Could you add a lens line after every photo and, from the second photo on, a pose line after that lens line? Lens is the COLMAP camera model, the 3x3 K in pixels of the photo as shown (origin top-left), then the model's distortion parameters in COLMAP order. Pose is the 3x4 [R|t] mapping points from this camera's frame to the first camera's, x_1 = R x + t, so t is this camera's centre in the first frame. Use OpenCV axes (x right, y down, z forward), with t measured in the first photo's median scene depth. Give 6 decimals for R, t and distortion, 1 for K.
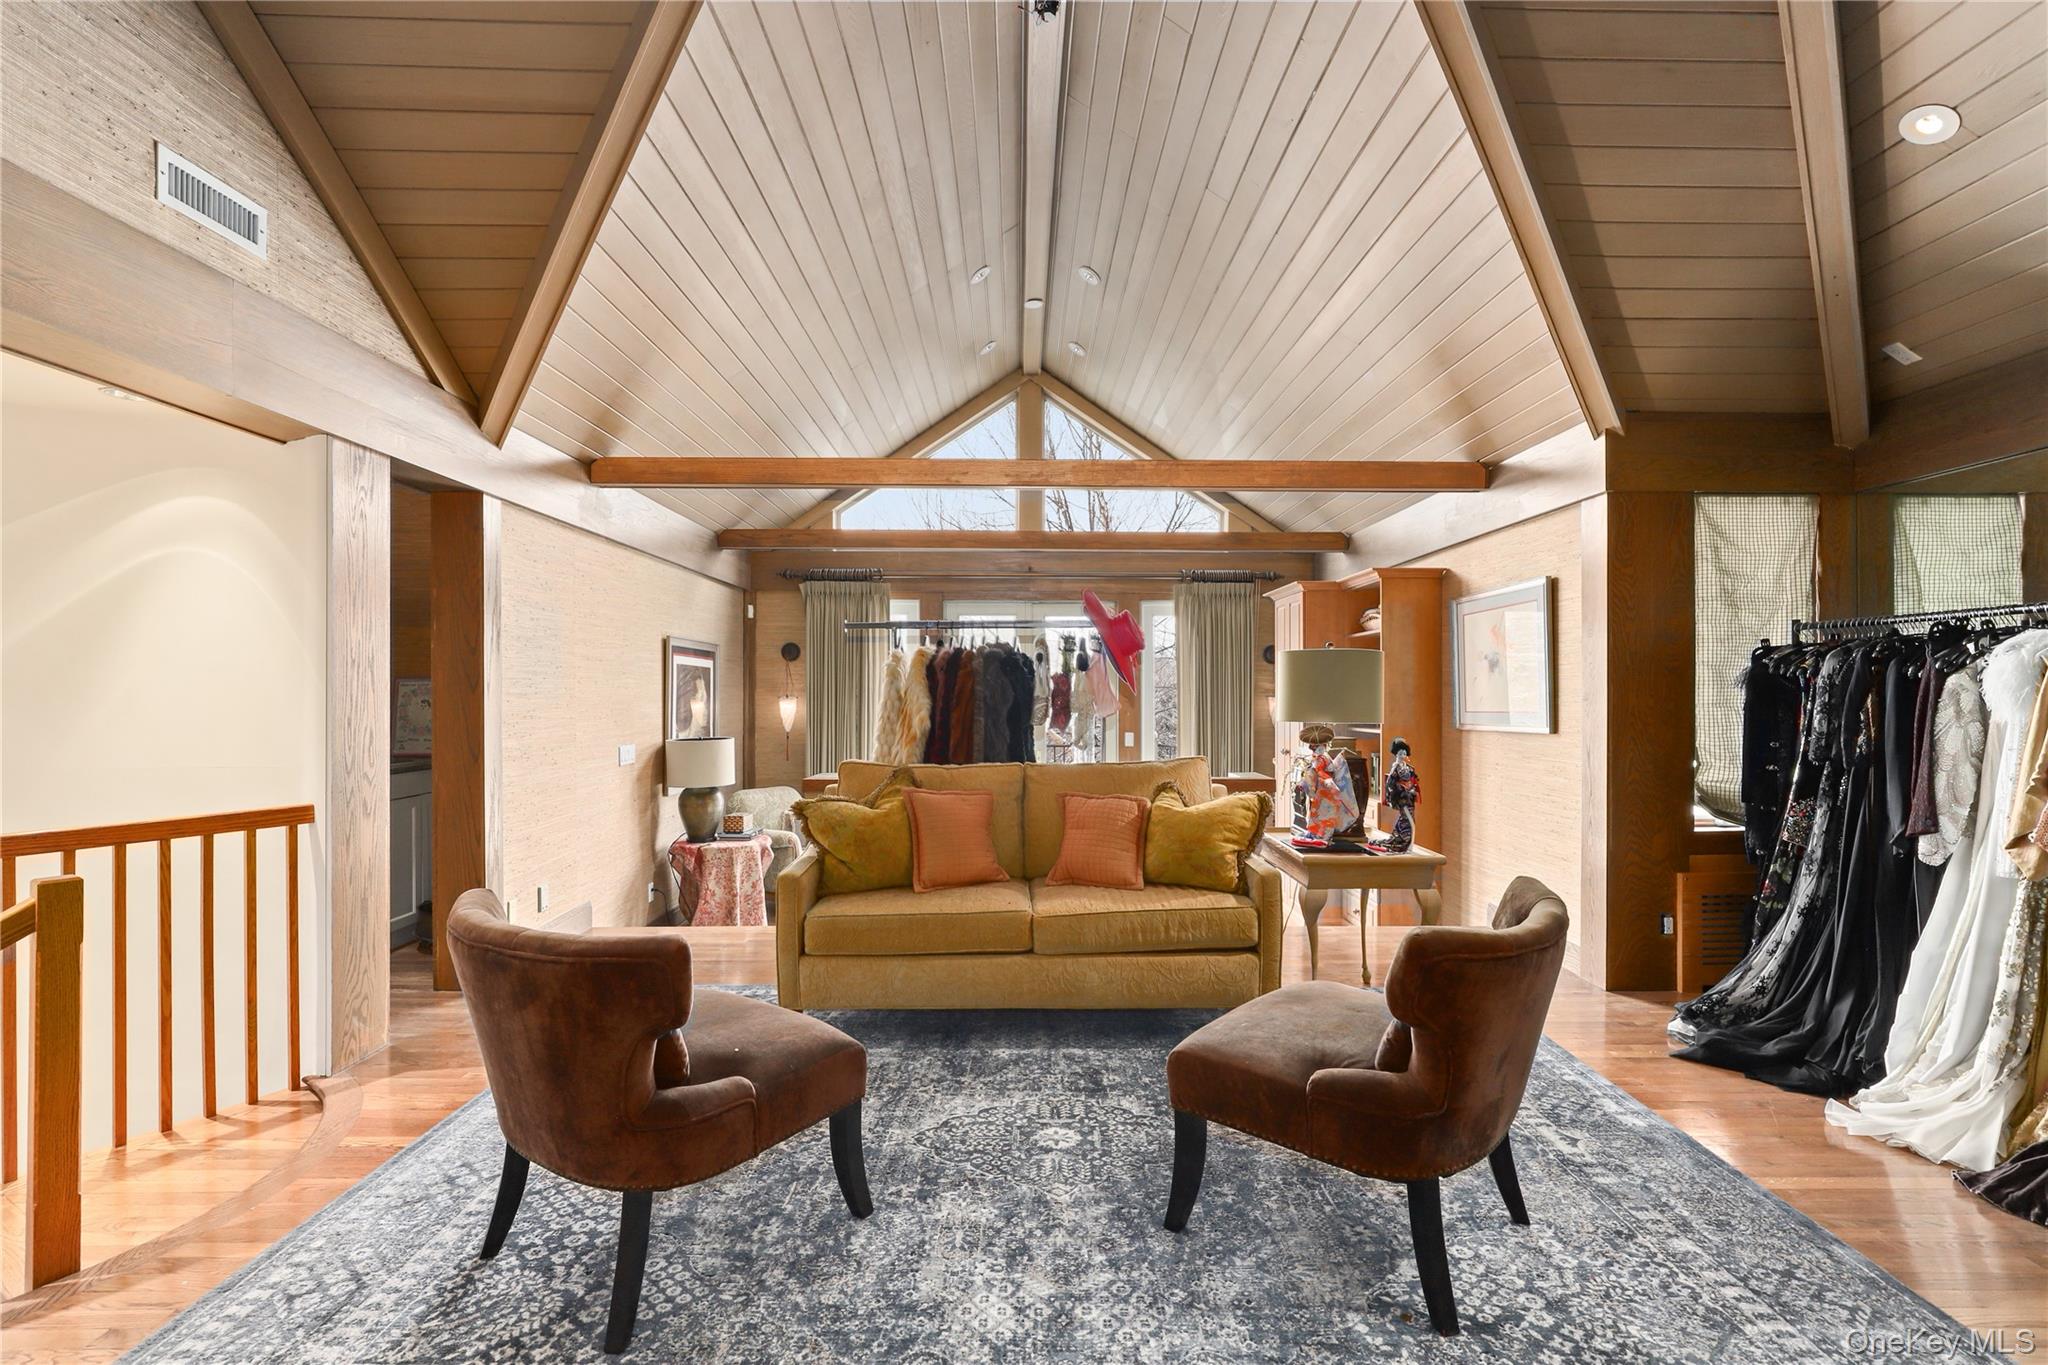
lens RADIAL K [[906.0, 0, 1024.0], [0, 906.0, 682.5], [0, 0, 1]] dist [-0.000955, 0.000490]
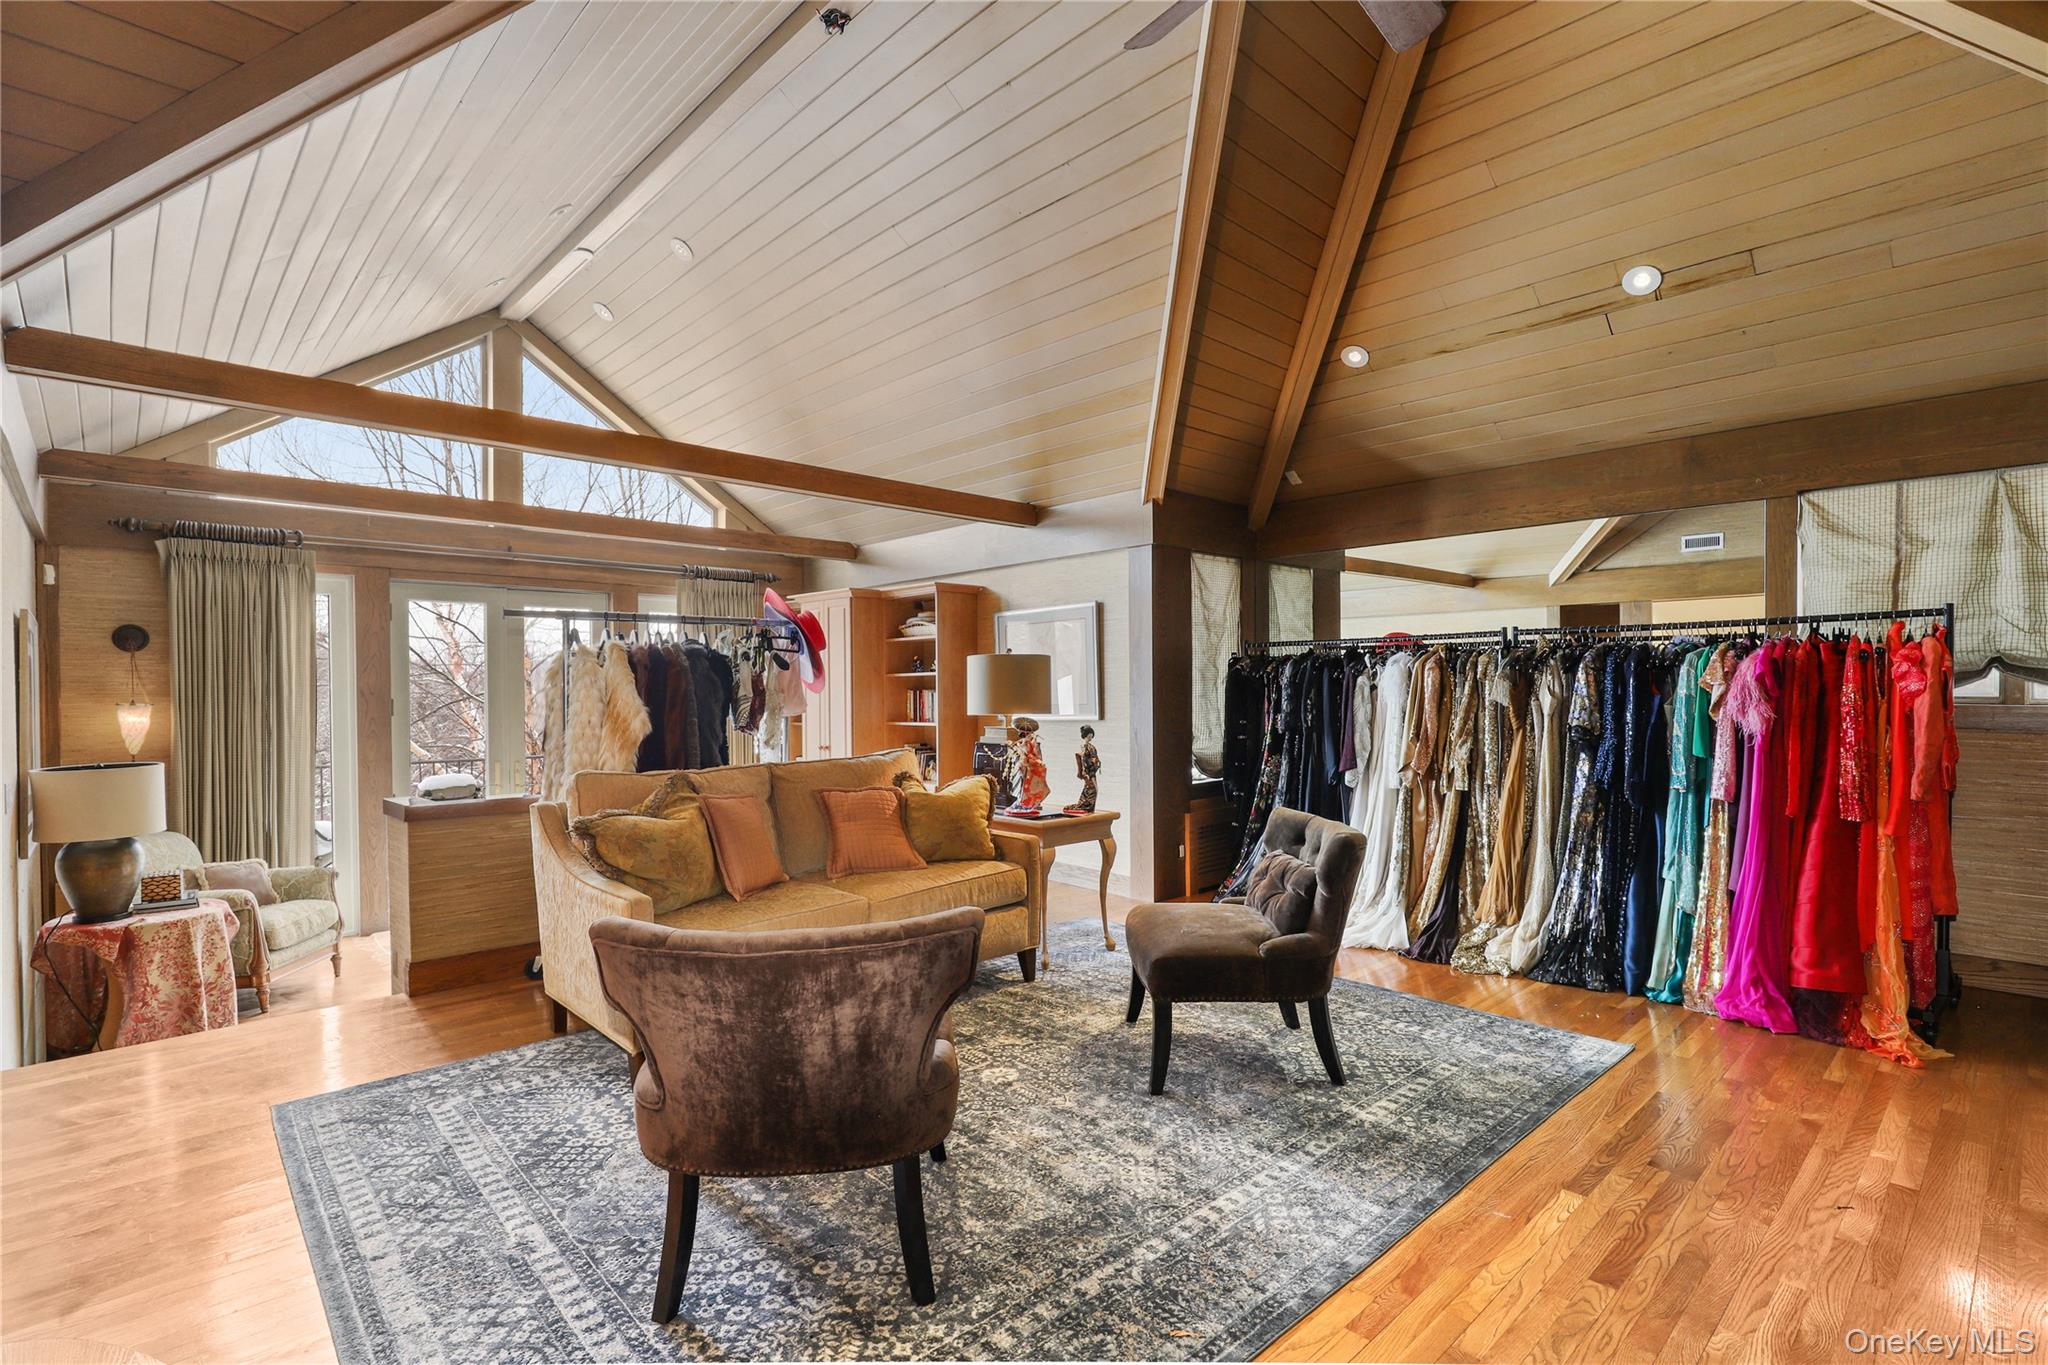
lens RADIAL K [[927.1, 0, 1033.6], [0, 927.1, 686.5], [0, 0, 1]] dist [0.000262, -0.000046]
pose [[0.753136, -0.003510, 0.657856, -0.425096], [0.001054, 0.999991, 0.004129, 0.001758], [-0.657864, -0.002417, 0.753133, 0.050155]]
